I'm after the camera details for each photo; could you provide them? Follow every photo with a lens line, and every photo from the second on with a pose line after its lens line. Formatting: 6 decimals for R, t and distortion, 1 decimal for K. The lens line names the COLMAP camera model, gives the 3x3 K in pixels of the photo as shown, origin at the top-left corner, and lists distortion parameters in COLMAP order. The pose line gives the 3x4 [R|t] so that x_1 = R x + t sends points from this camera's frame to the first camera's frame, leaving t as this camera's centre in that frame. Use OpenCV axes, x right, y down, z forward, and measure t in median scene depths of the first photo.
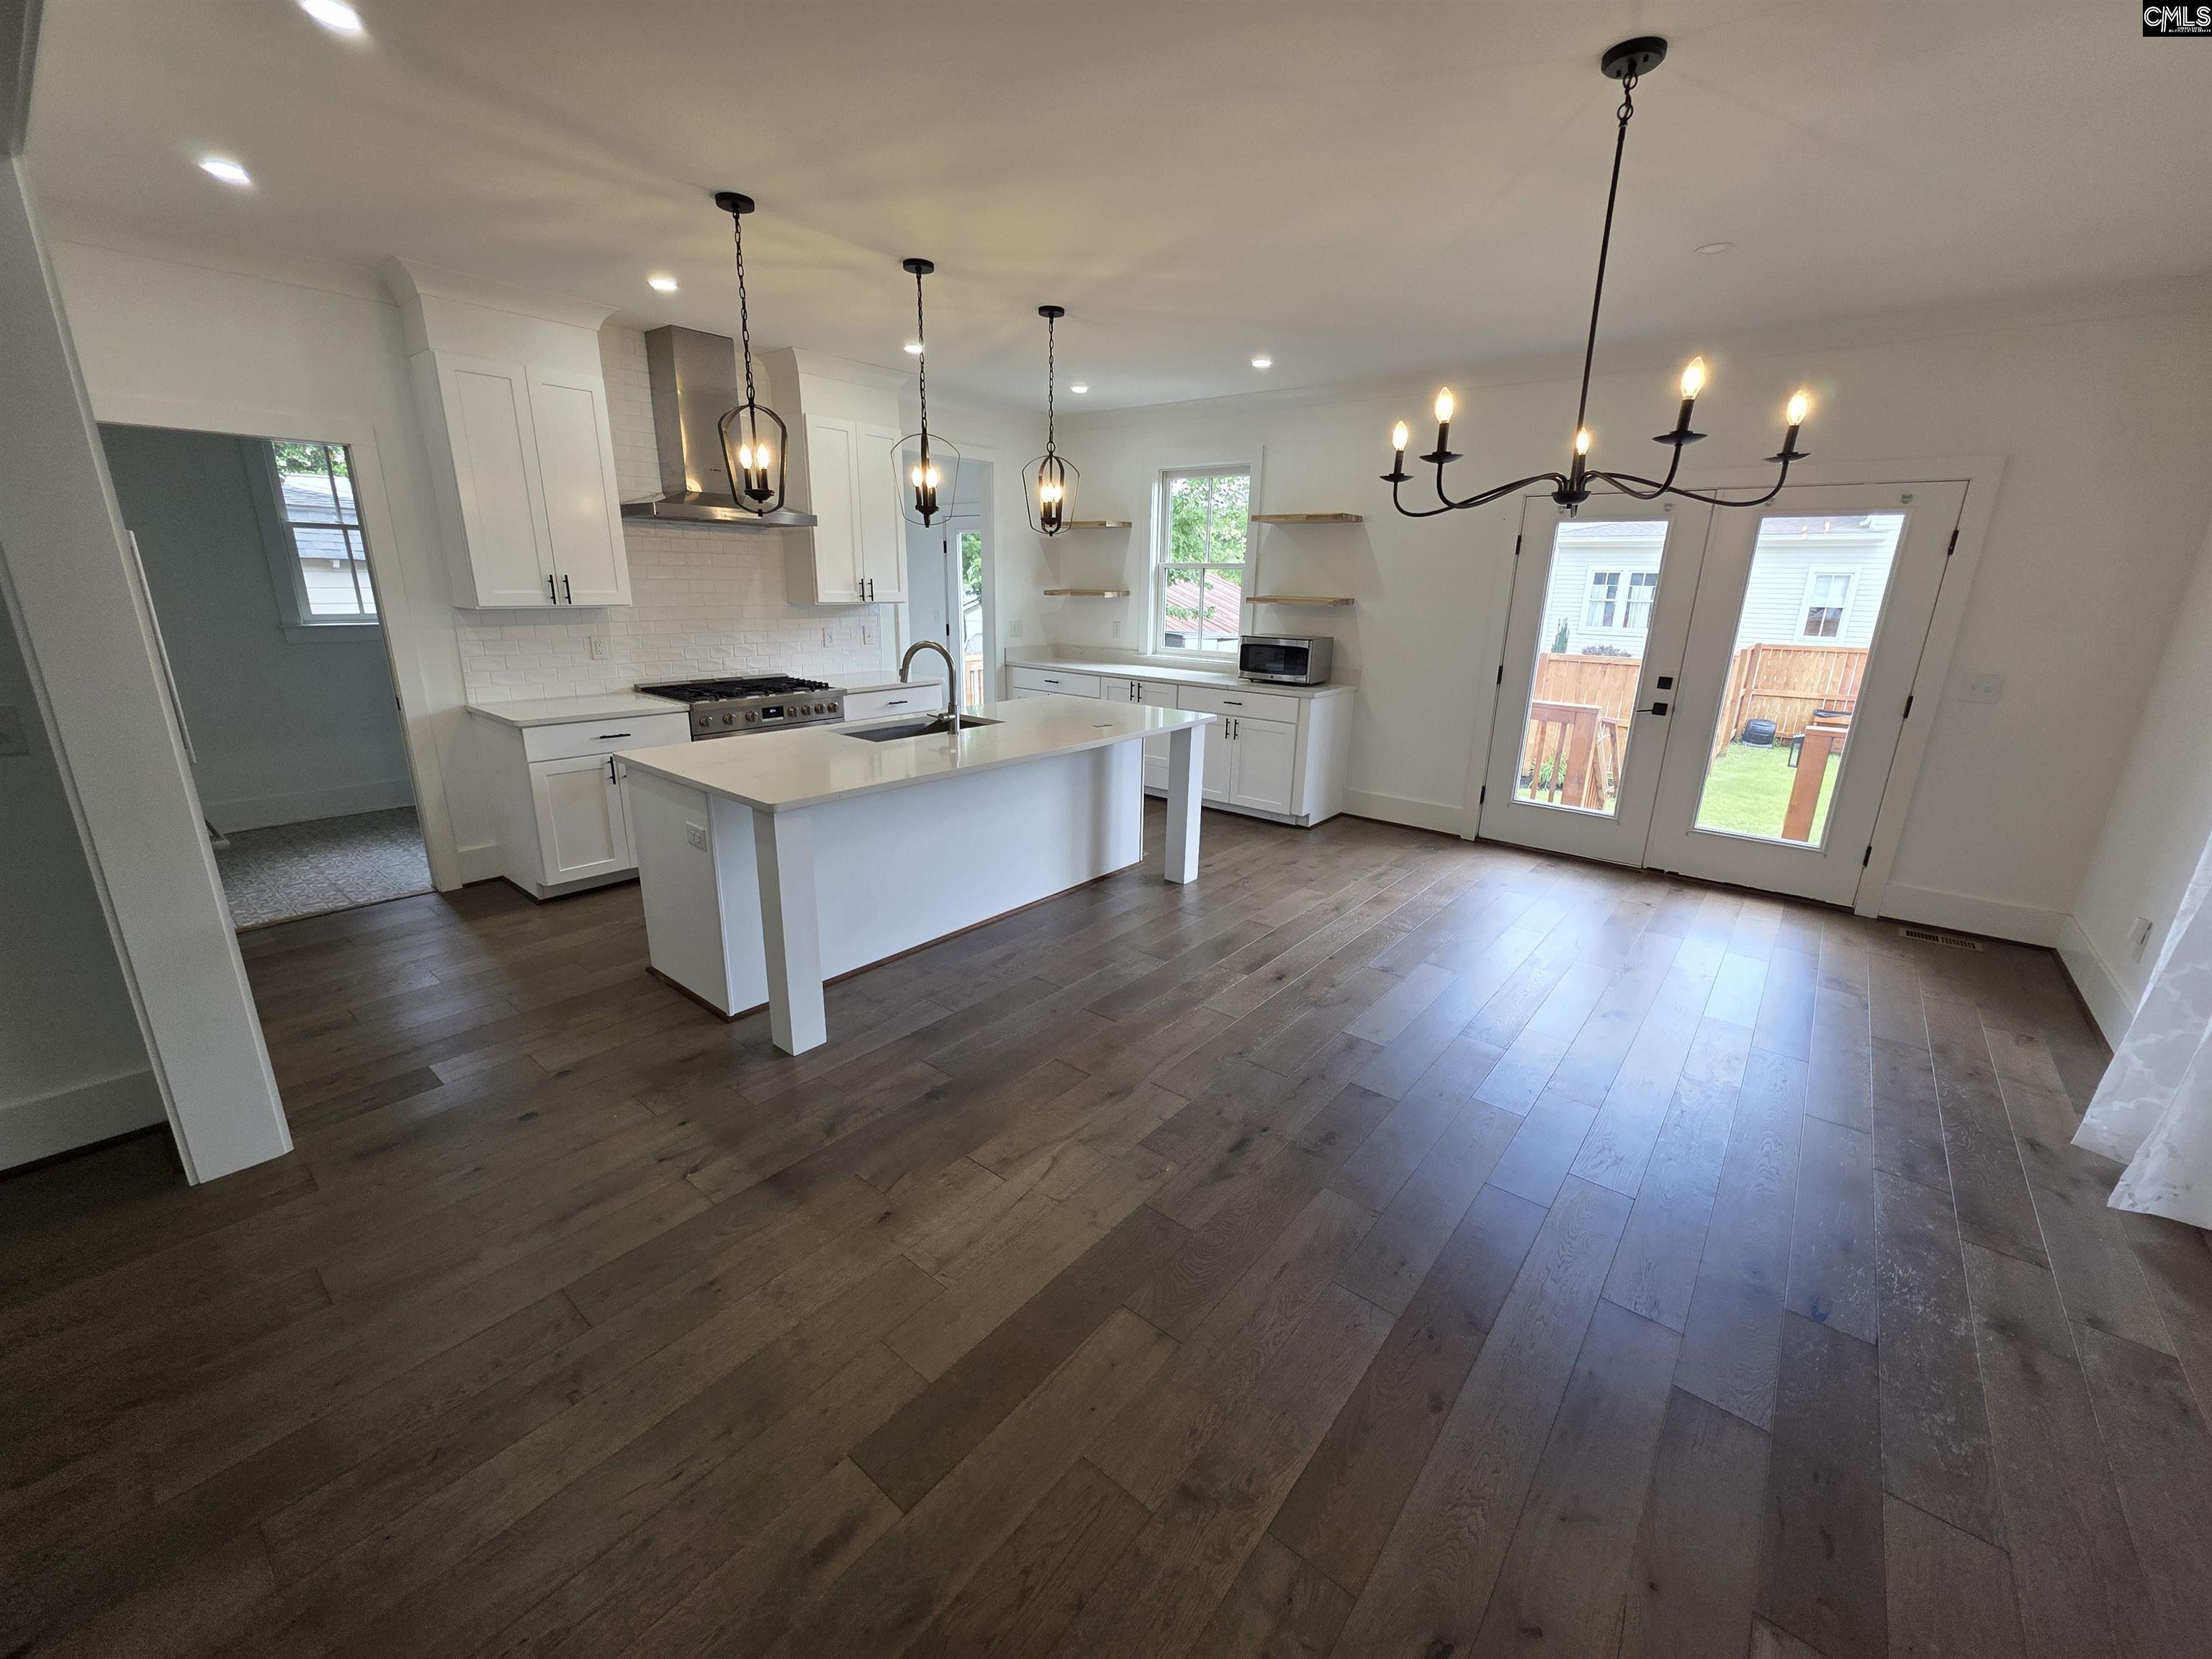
lens RADIAL K [[881.0, 0, 1108.9], [0, 881.0, 824.9], [0, 0, 1]] dist [0.000655, -0.000406]
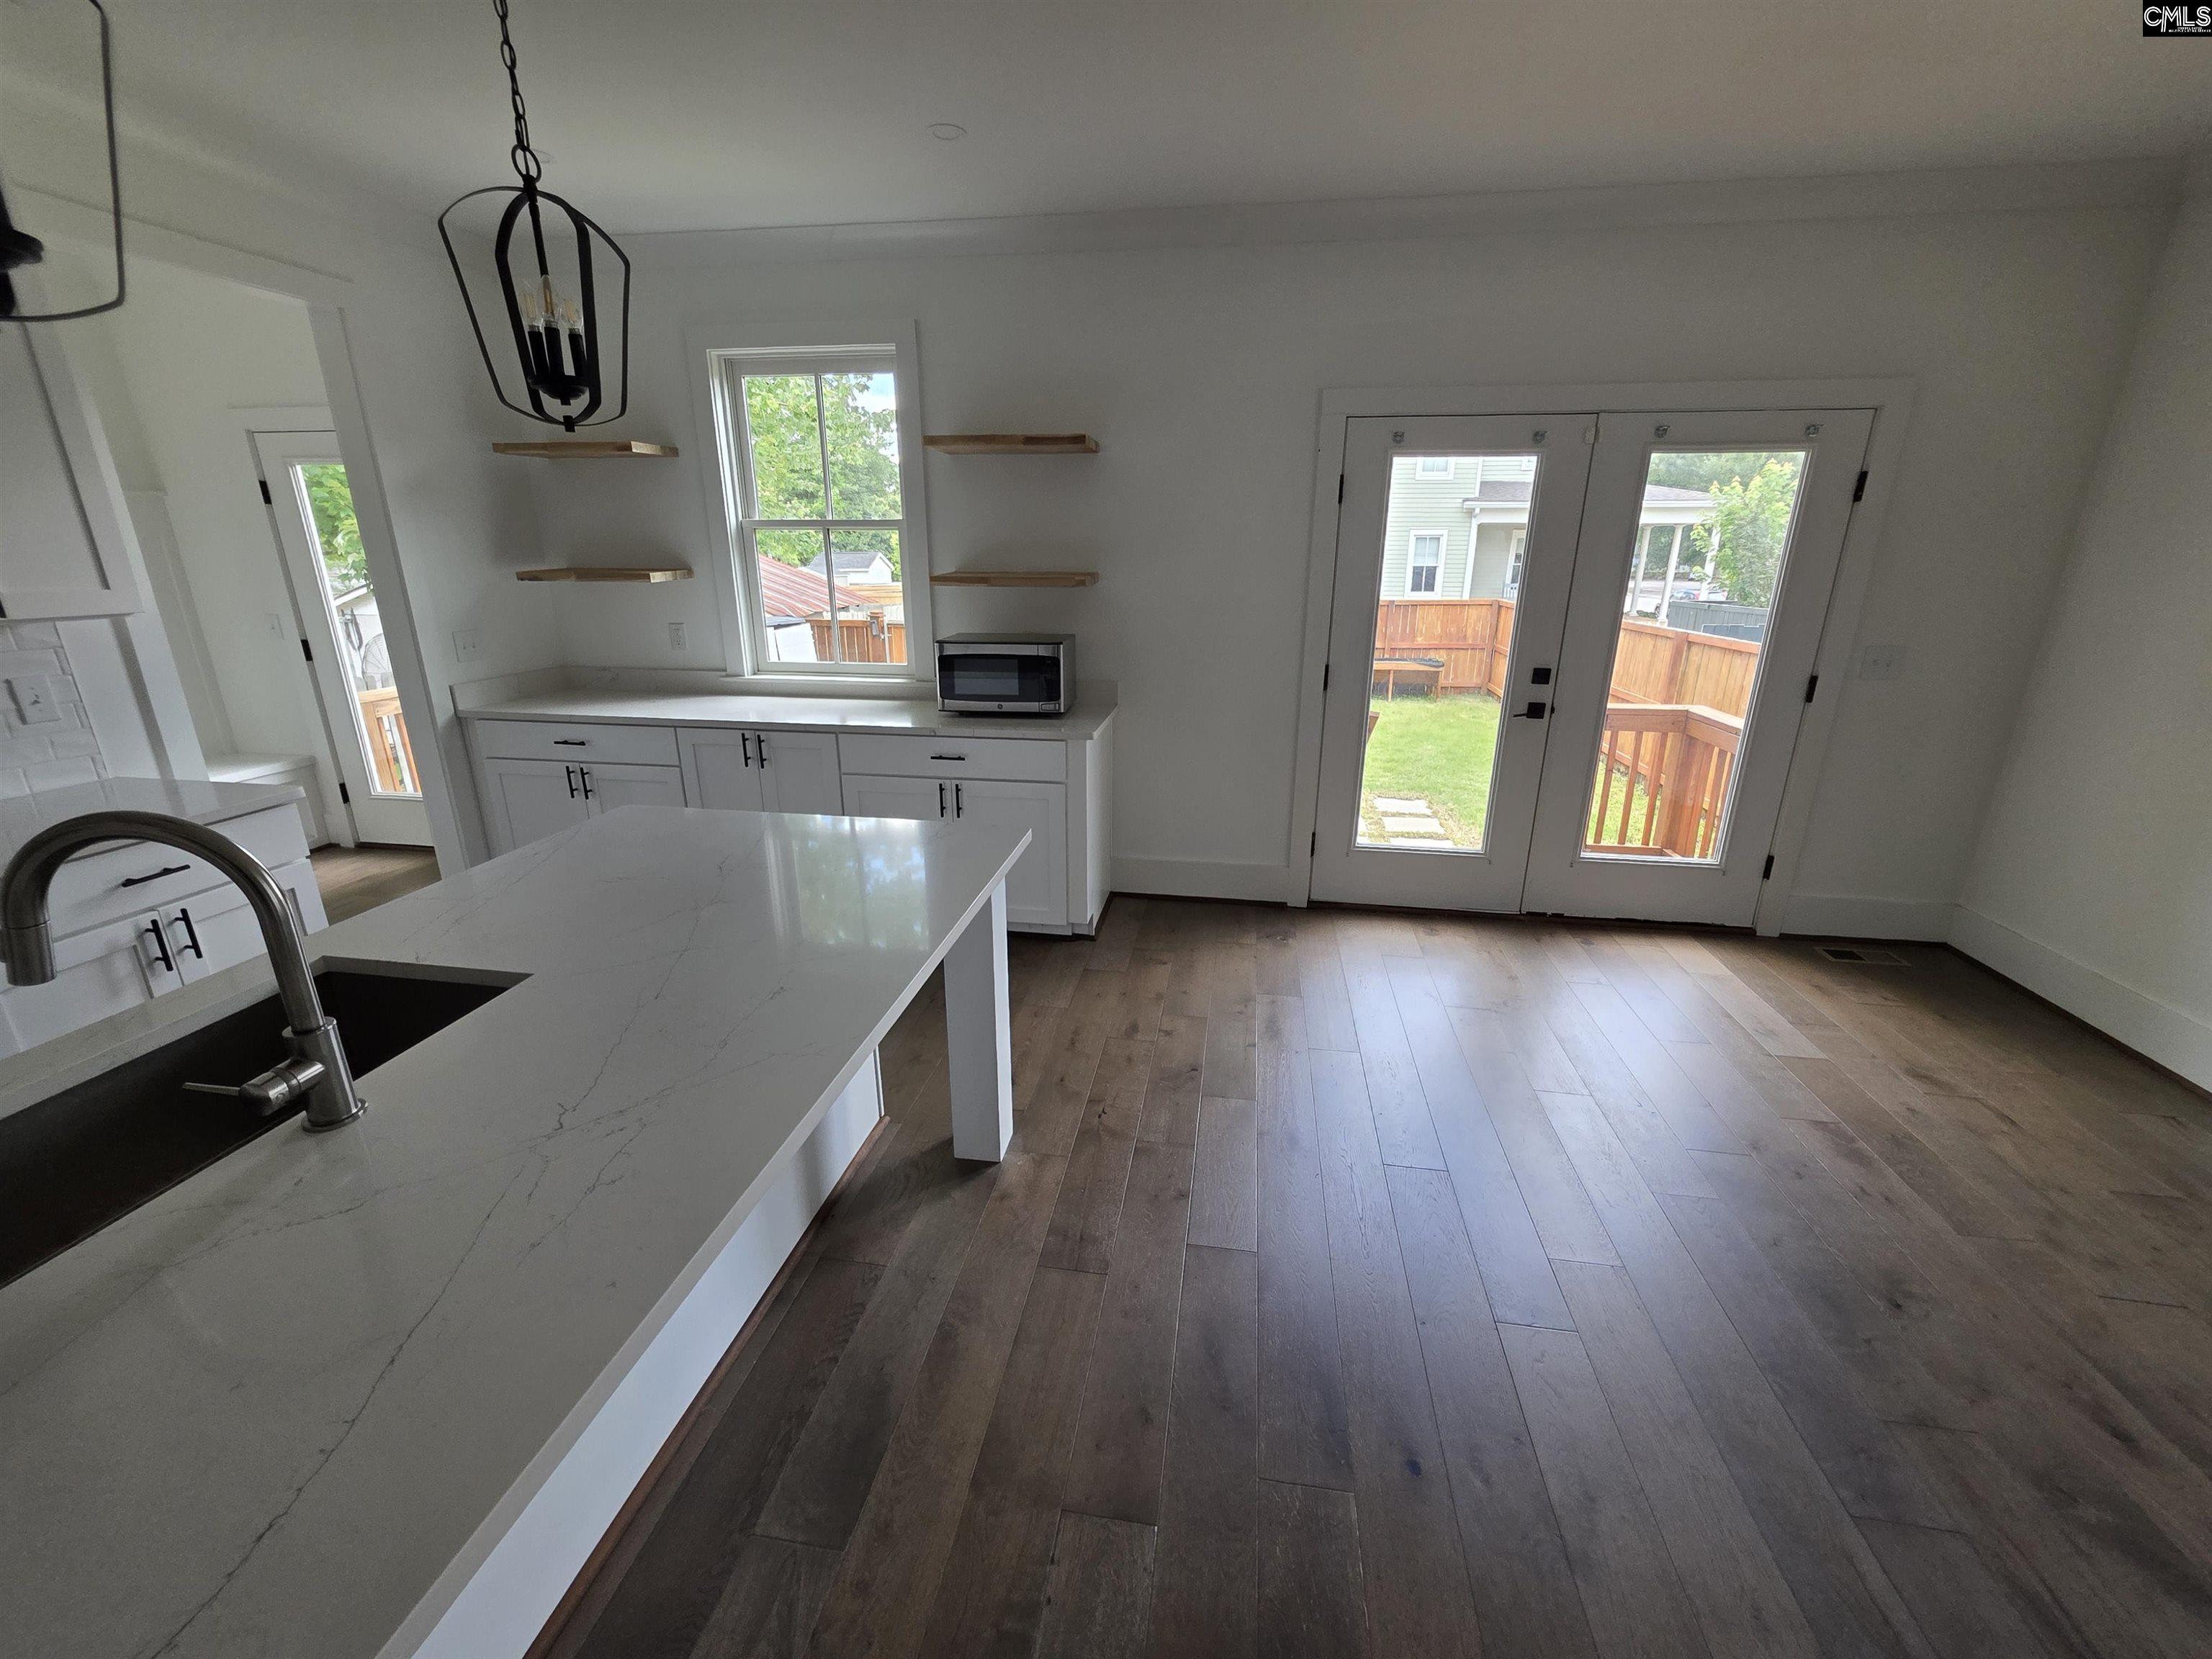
lens RADIAL K [[881.0, 0, 1108.9], [0, 881.0, 824.9], [0, 0, 1]] dist [0.000655, -0.000406]
pose [[0.860150, -0.165329, 0.482502, -0.064417], [0.149888, 0.986171, 0.070706, -0.132218], [-0.487520, 0.011504, 0.873036, 0.481064]]
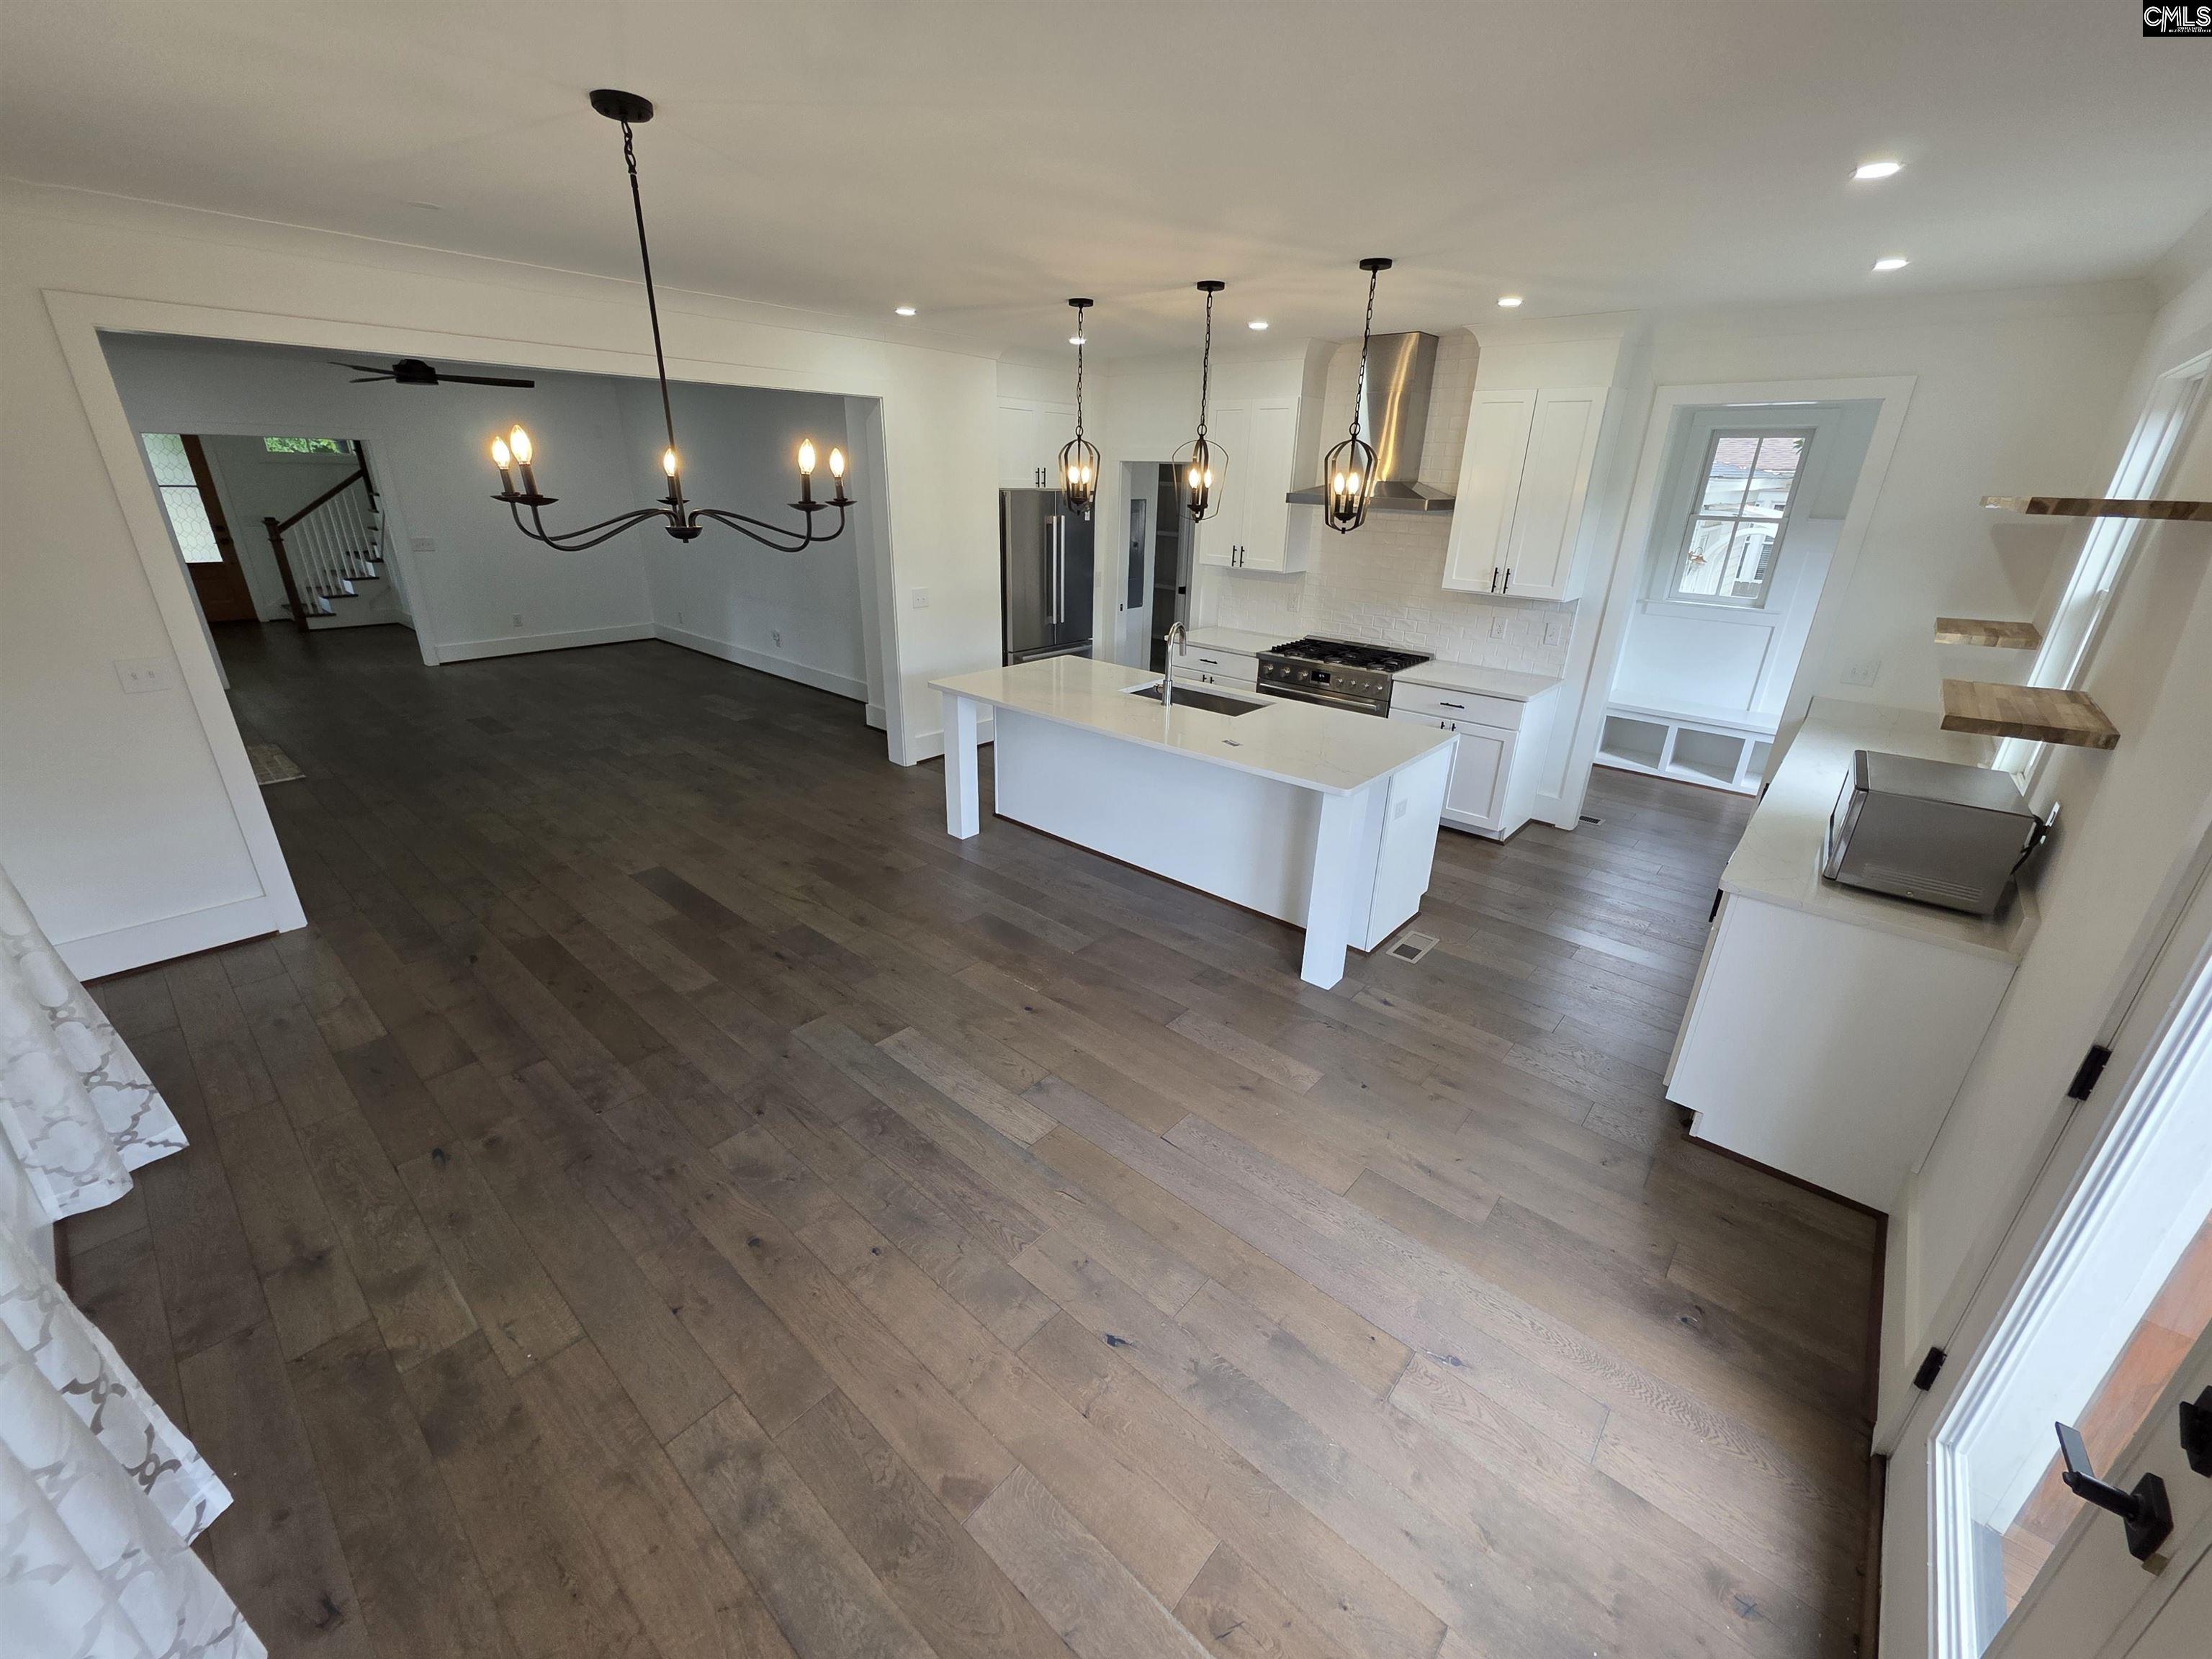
lens RADIAL K [[876.2, 0, 1097.8], [0, 876.2, 829.4], [0, 0, 1]] dist [-0.025645, -0.000075]
pose [[-0.036317, 0.356137, -0.933728, 0.704688], [-0.289168, 0.890629, 0.350945, -0.248896], [0.956589, 0.282749, 0.070639, 0.661107]]
